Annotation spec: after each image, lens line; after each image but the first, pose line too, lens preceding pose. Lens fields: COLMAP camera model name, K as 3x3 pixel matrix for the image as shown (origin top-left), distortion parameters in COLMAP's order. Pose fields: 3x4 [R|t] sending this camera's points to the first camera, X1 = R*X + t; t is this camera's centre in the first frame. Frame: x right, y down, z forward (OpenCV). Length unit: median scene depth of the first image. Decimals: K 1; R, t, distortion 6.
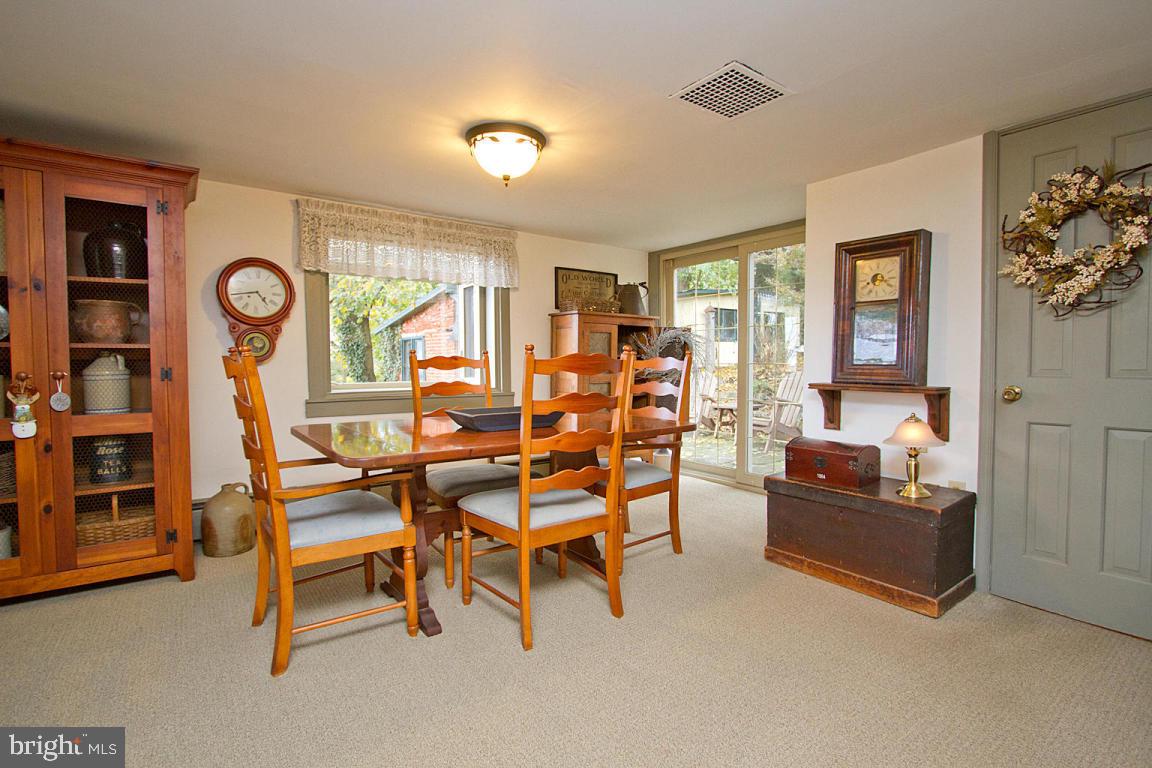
lens RADIAL K [[538.6, 0, 576.0], [0, 538.6, 384.0], [0, 0, 1]] dist [-0.002968, -0.000197]
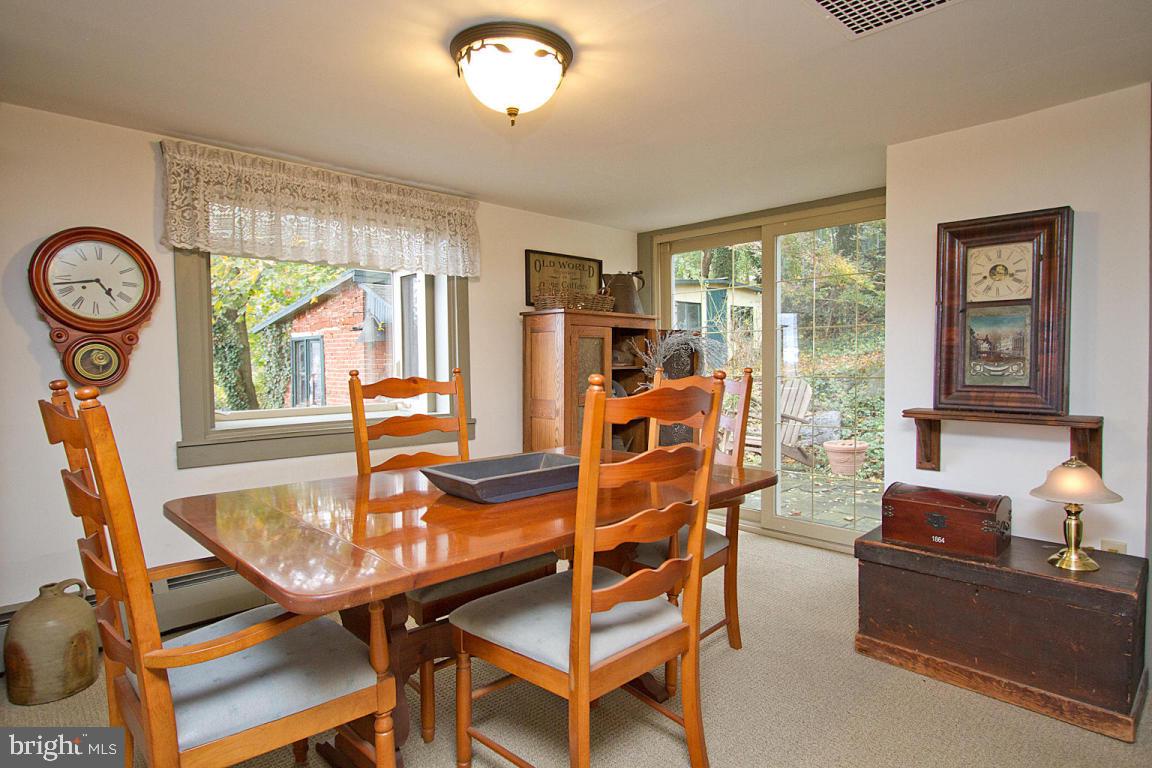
lens RADIAL K [[627.1, 0, 576.0], [0, 627.1, 384.0], [0, 0, 1]] dist [-0.004649, 0.000746]
pose [[0.991838, -0.011308, 0.127000, -0.123245], [0.012092, 0.999912, -0.005408, -0.036895], [-0.126928, 0.006900, 0.991888, 0.188133]]
